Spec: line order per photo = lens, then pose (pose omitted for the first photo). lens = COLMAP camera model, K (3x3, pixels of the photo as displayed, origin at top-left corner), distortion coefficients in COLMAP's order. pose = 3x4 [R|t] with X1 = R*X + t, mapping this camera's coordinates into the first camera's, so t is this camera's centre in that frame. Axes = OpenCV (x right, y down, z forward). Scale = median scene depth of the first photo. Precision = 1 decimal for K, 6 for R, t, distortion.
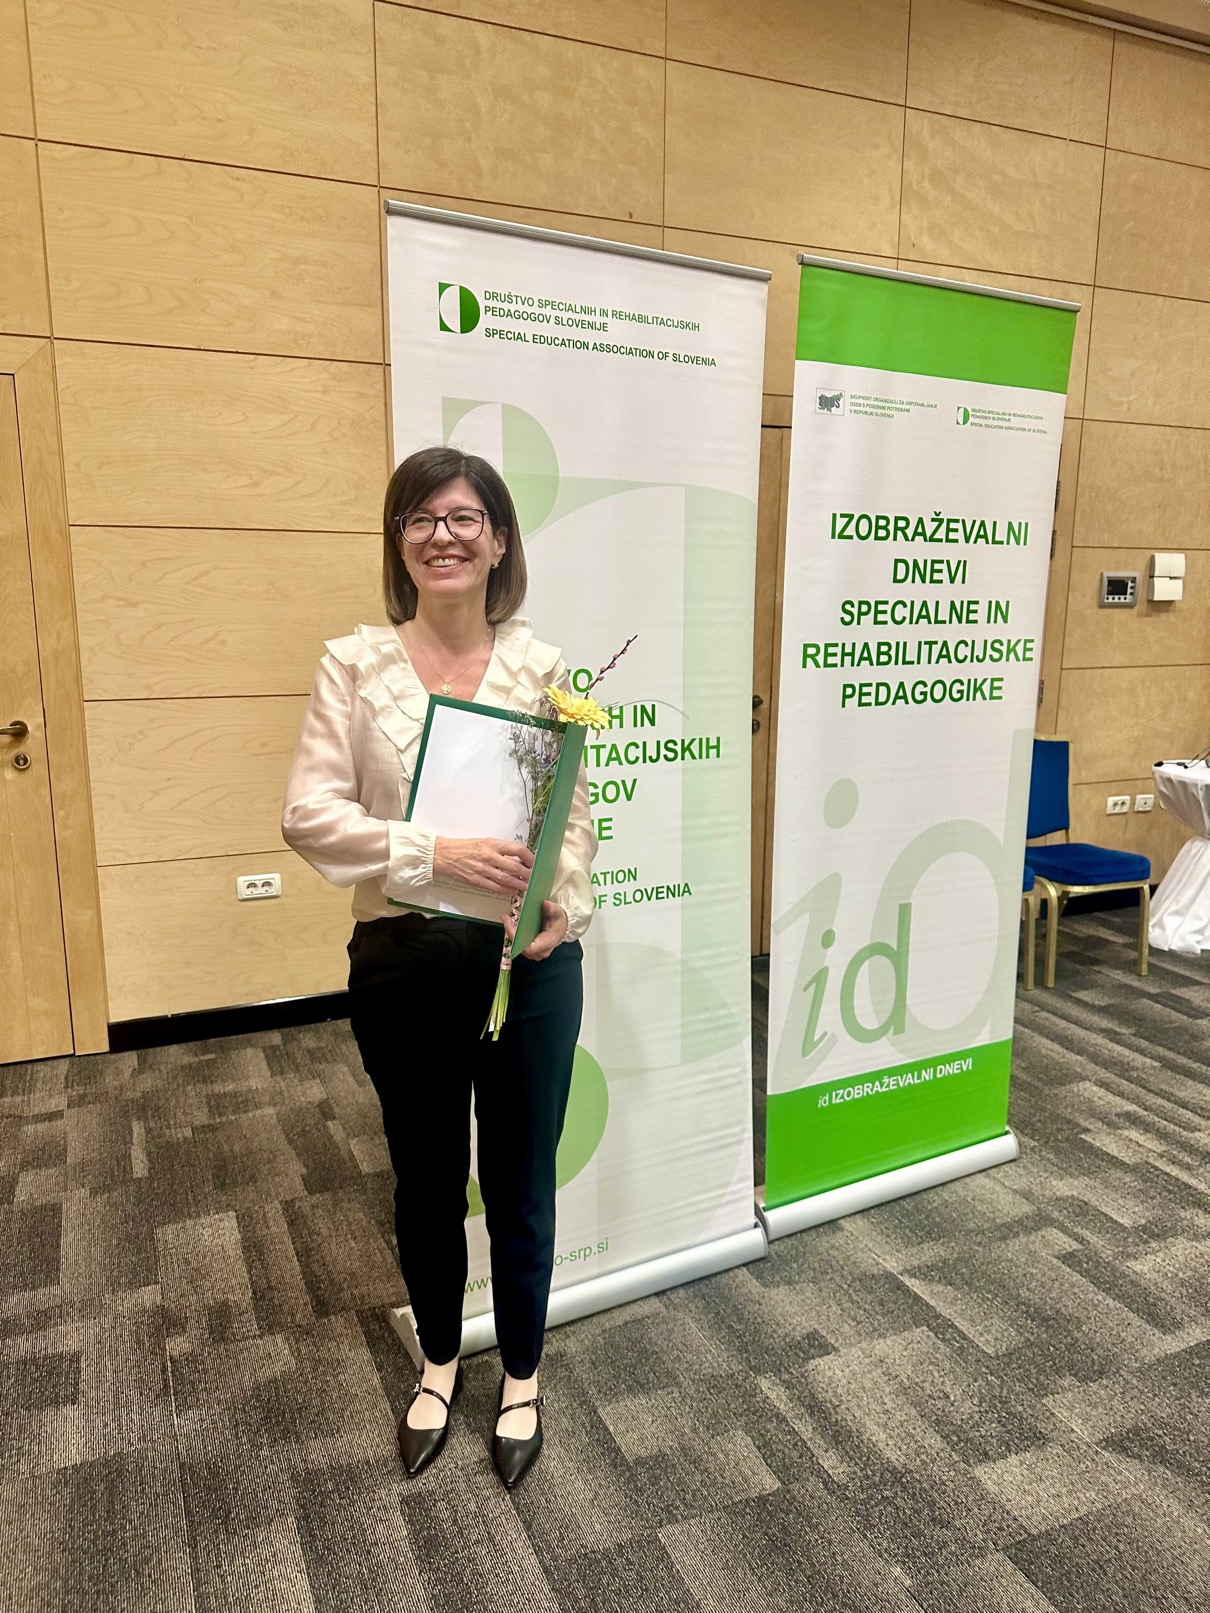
lens RADIAL K [[1188.1, 0, 573.6], [0, 1188.1, 814.5], [0, 0, 1]] dist [0.020953, -0.020749]
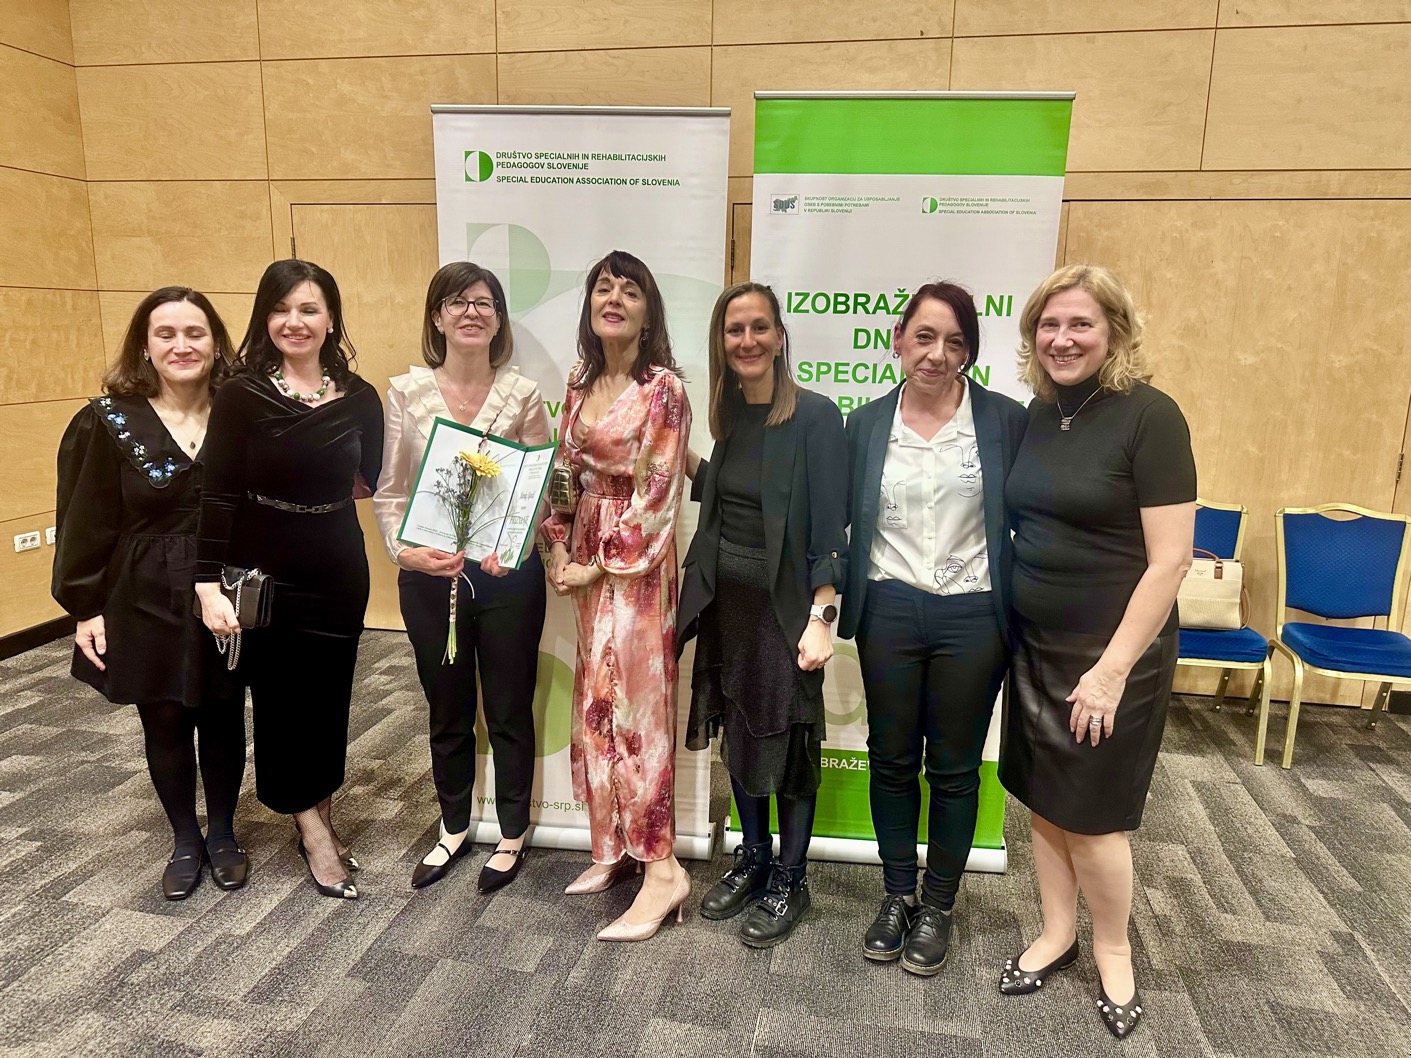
lens RADIAL K [[1039.3, 0, 706.4], [0, 1039.3, 547.3], [0, 0, 1]] dist [0.020953, -0.020749]
pose [[0.814042, 0.131304, -0.565769, 0.776389], [-0.123211, 0.990980, 0.052707, -0.031689], [0.567587, 0.026803, 0.822877, 0.050487]]
